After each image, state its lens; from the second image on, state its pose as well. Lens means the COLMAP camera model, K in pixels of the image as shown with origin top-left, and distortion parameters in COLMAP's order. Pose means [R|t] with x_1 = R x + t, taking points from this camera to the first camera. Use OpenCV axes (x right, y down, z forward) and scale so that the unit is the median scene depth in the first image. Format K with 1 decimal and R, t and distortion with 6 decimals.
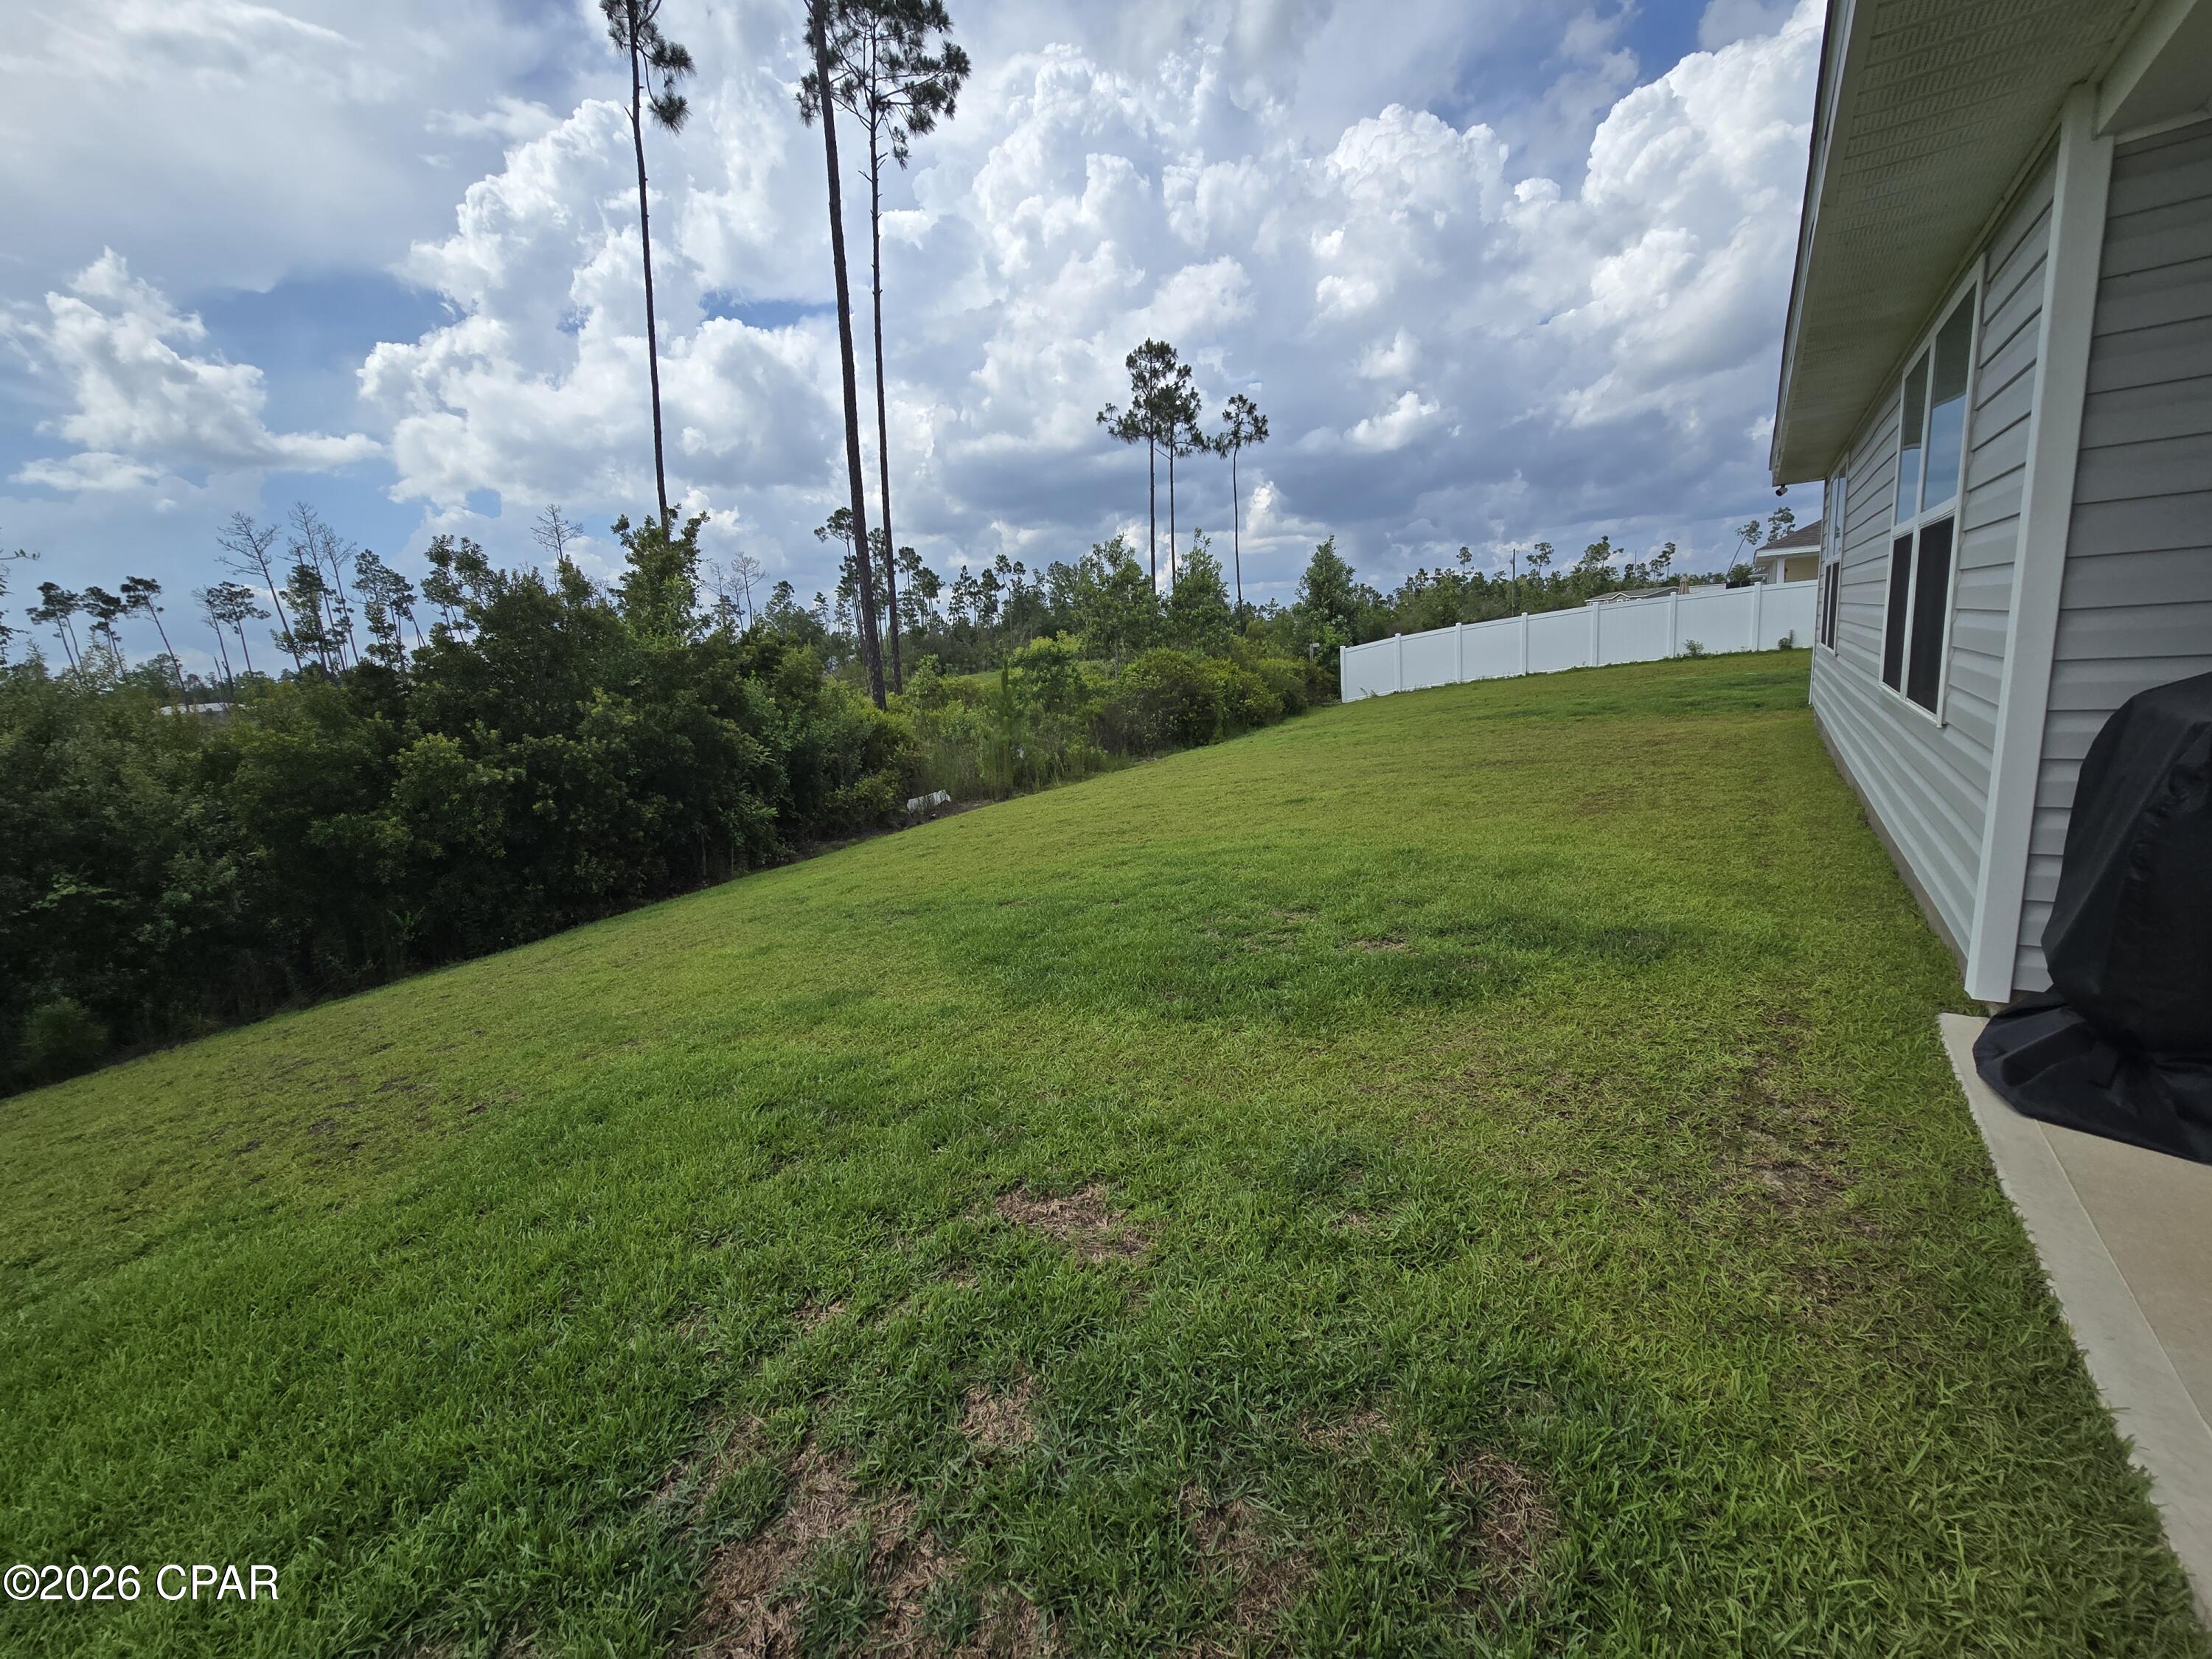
lens RADIAL K [[908.5, 0, 1107.3], [0, 908.5, 815.4], [0, 0, 1]] dist [-0.005205, 0.000814]
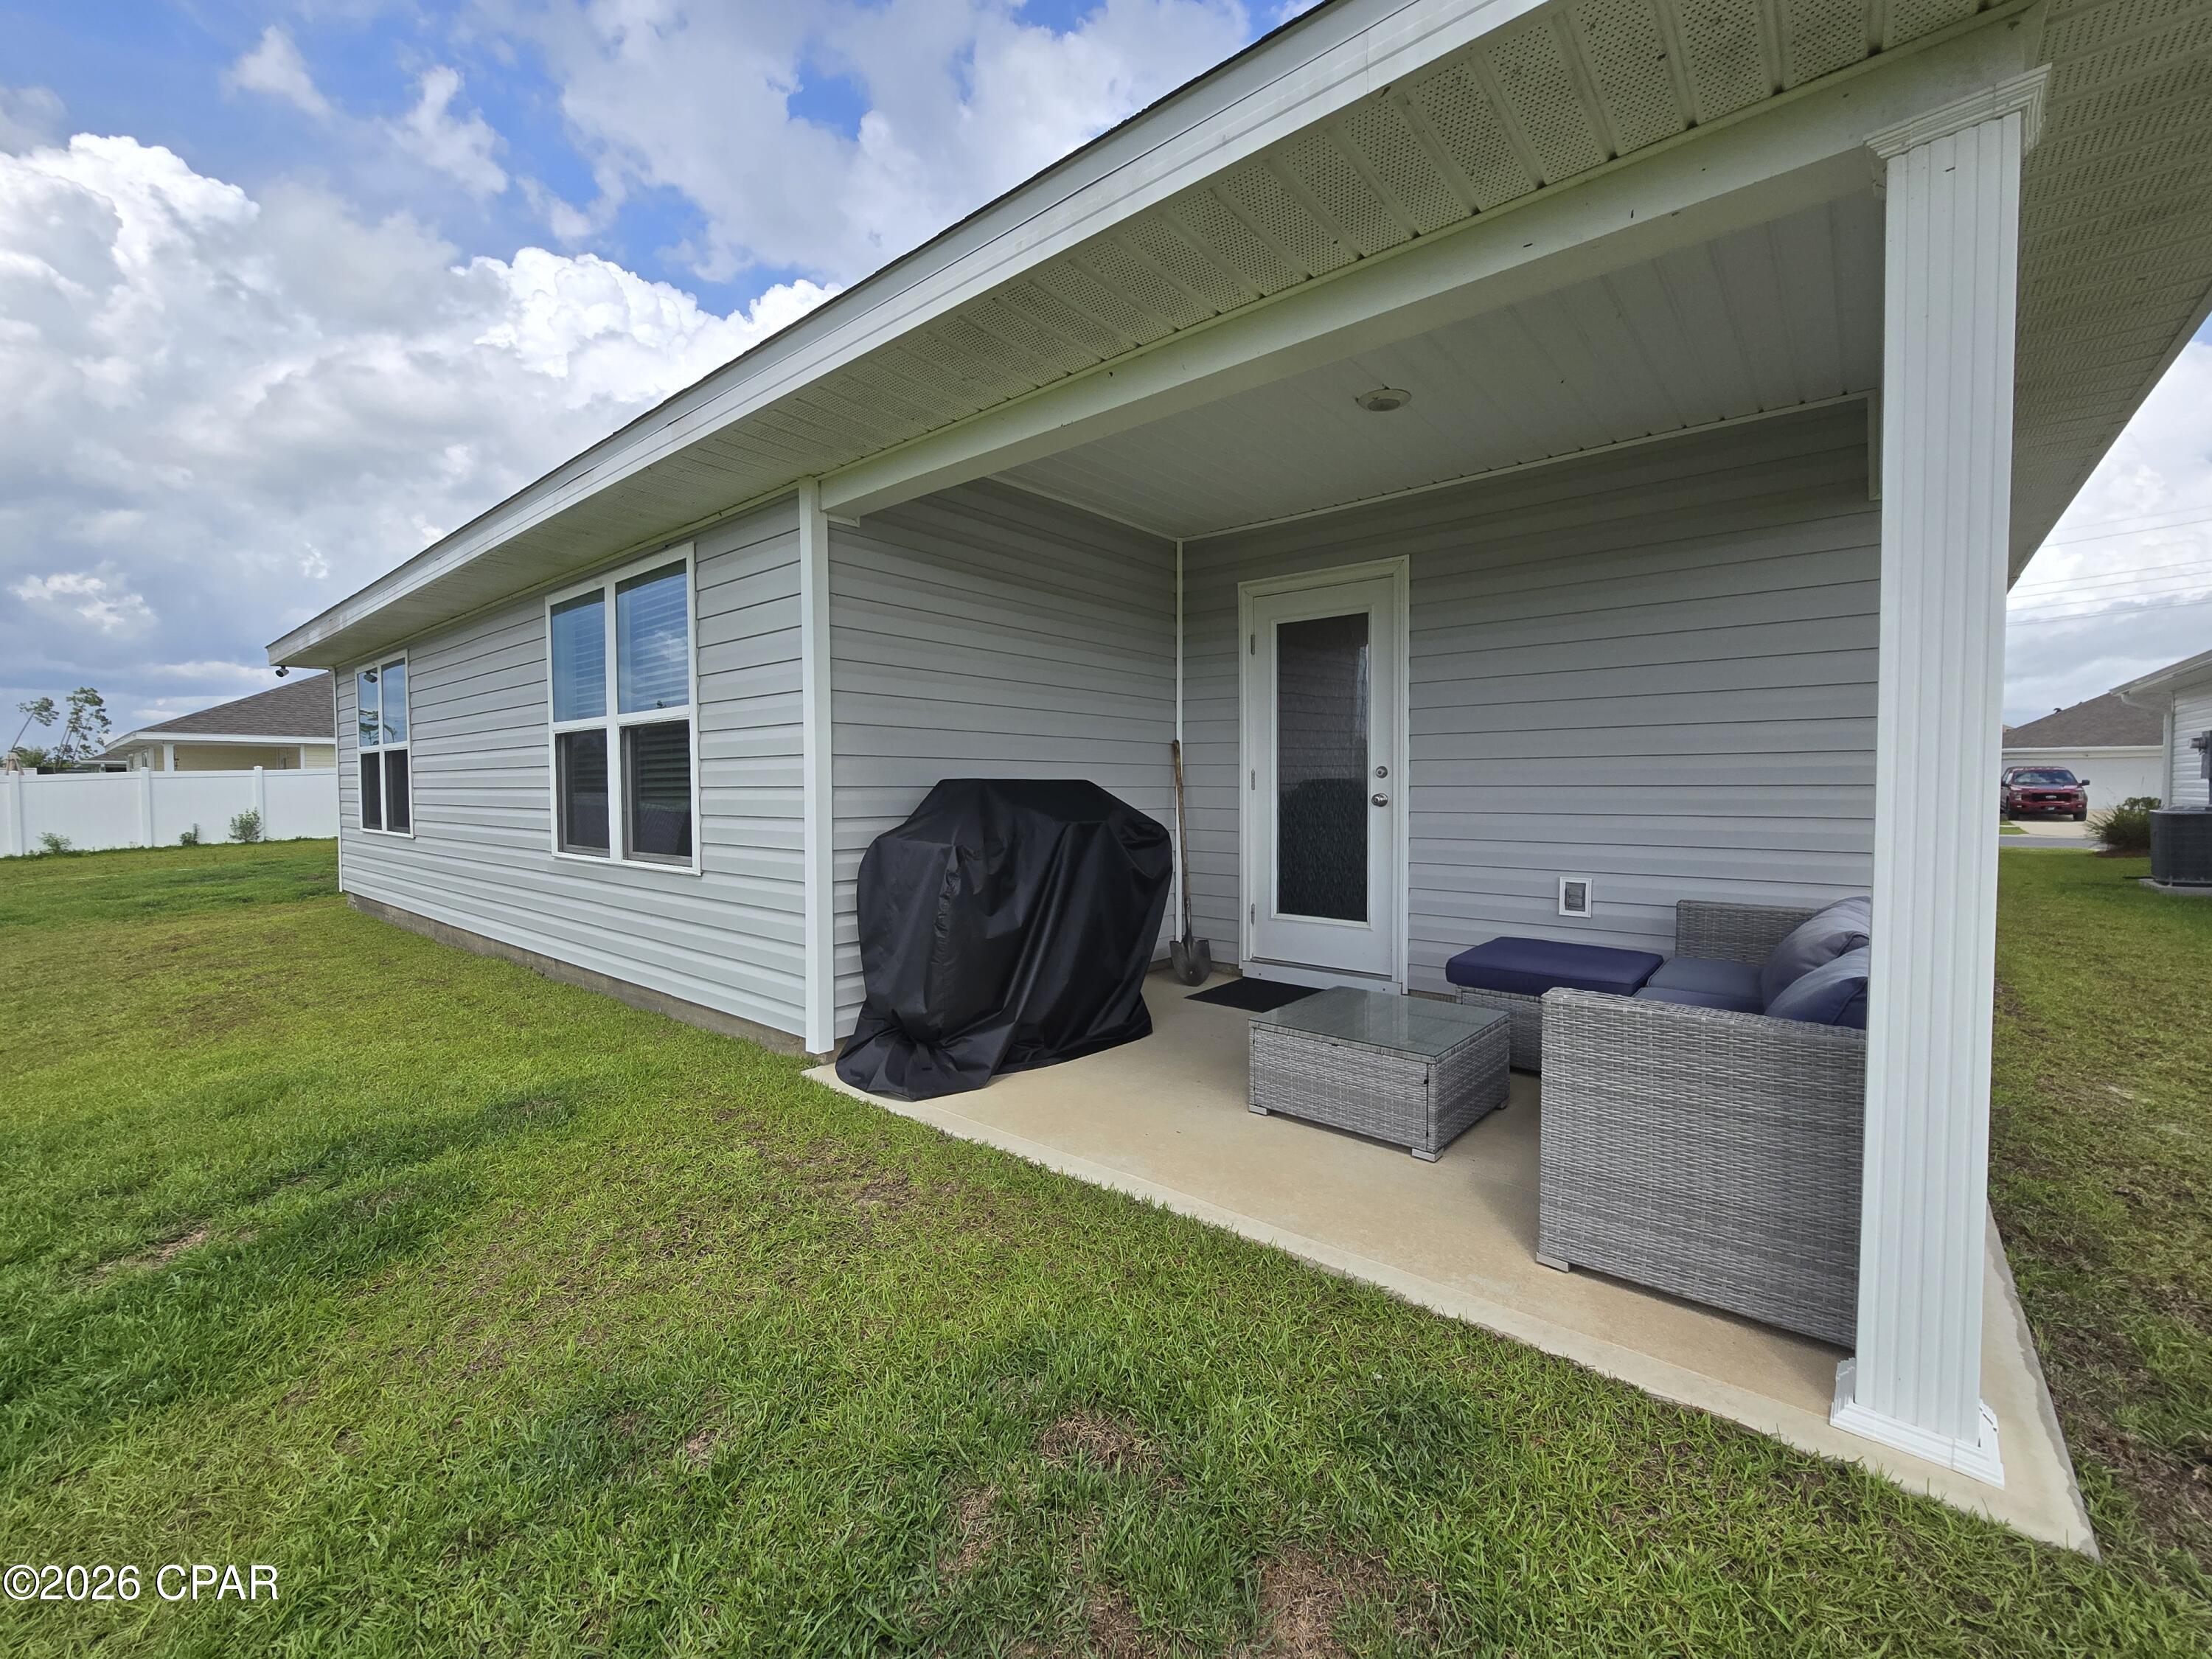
lens RADIAL K [[908.5, 0, 1107.3], [0, 908.5, 815.4], [0, 0, 1]] dist [-0.005205, 0.000814]
pose [[0.088635, 0.040626, 0.995235, -0.320303], [0.180629, 0.981946, -0.056170, -0.001677], [-0.979549, 0.184747, 0.079696, 0.277533]]
